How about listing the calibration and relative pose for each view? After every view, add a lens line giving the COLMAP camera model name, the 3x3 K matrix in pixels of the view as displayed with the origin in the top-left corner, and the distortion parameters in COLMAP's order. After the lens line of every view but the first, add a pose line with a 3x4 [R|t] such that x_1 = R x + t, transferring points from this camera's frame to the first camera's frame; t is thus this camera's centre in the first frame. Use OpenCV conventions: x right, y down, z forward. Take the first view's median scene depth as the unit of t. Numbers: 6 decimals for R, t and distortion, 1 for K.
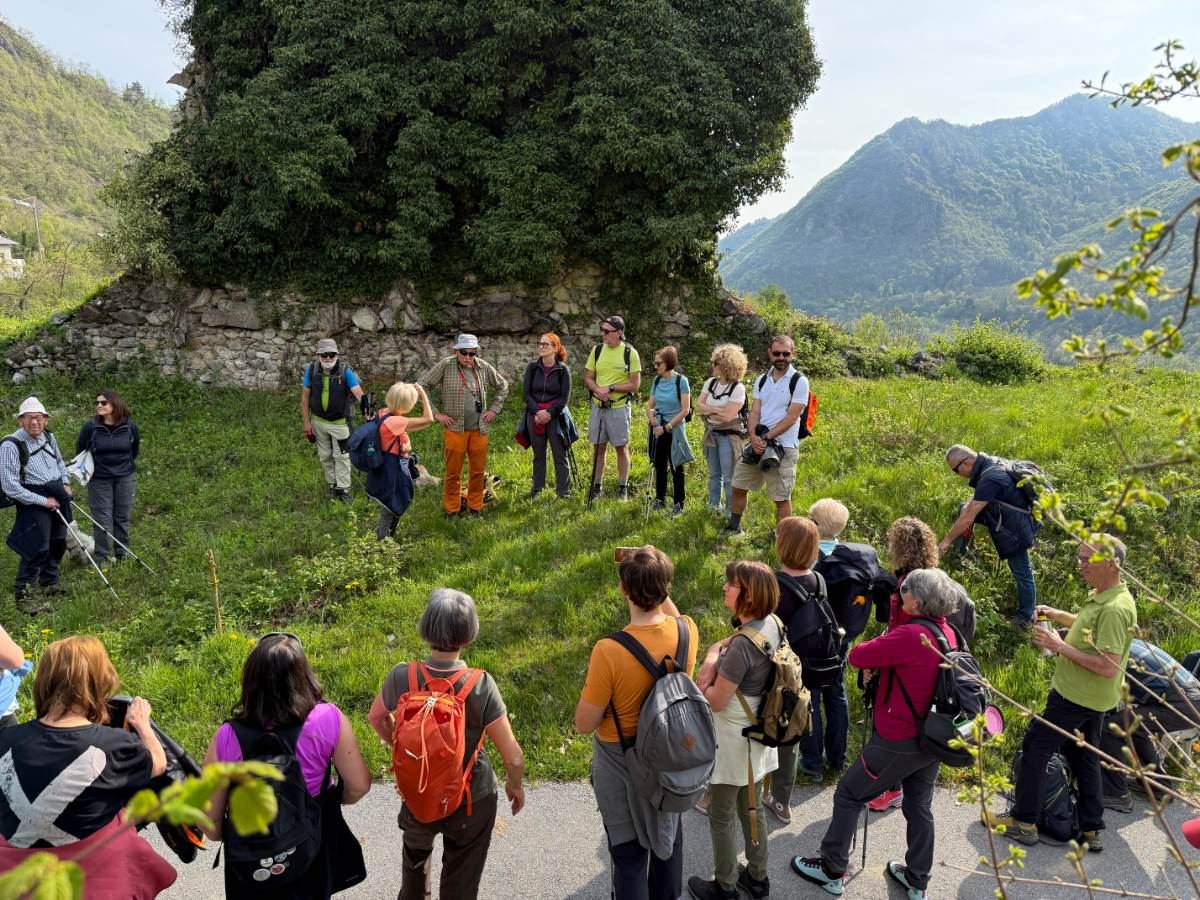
lens RADIAL K [[845.5, 0, 599.5], [0, 845.5, 458.5], [0, 0, 1]] dist [0.049179, -0.066154]
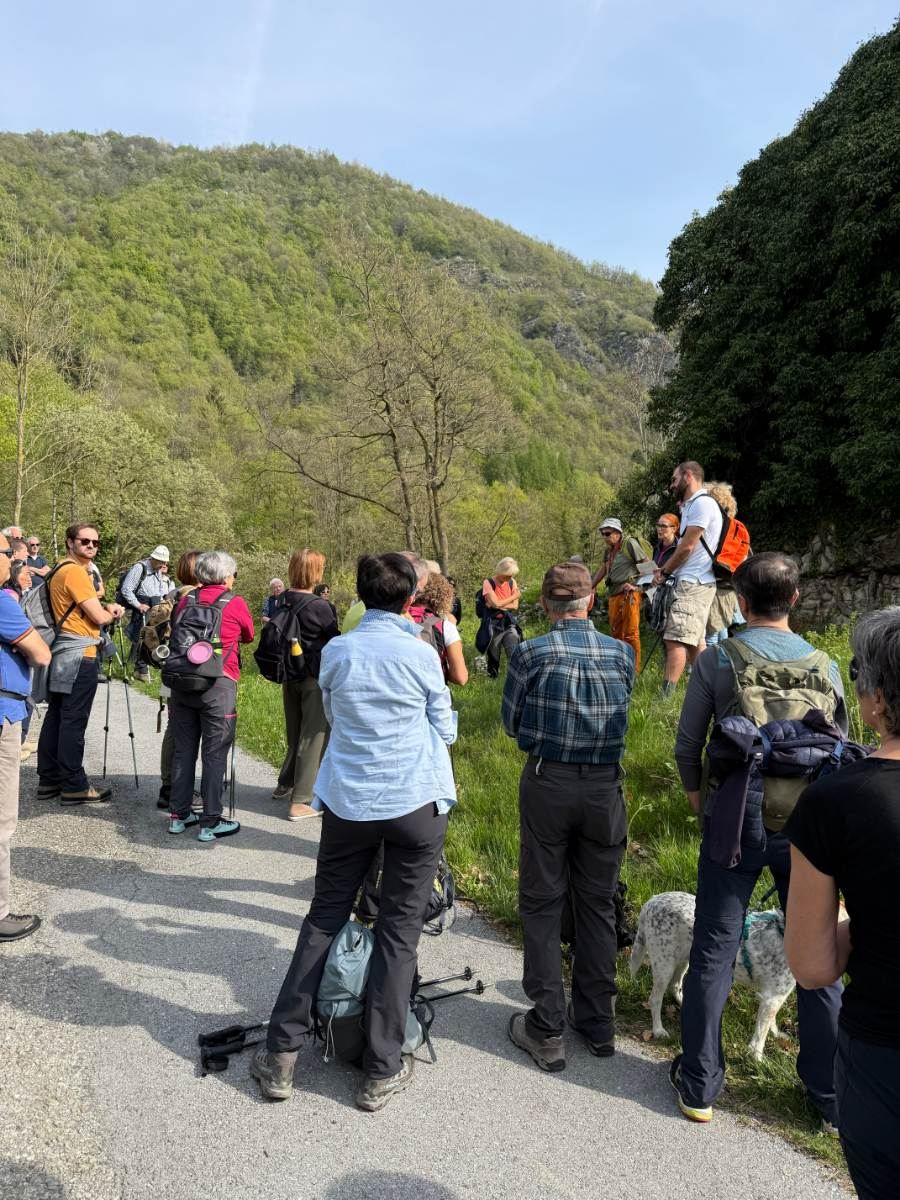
lens RADIAL K [[845.5, 0, 437.8], [0, 845.5, 592.4], [0, 0, 1]] dist [0.049179, -0.066154]
pose [[0.408502, -0.040926, -0.911840, 0.568762], [-0.197570, 0.971346, -0.132108, 0.101273], [0.891119, 0.234119, 0.388711, 0.283295]]
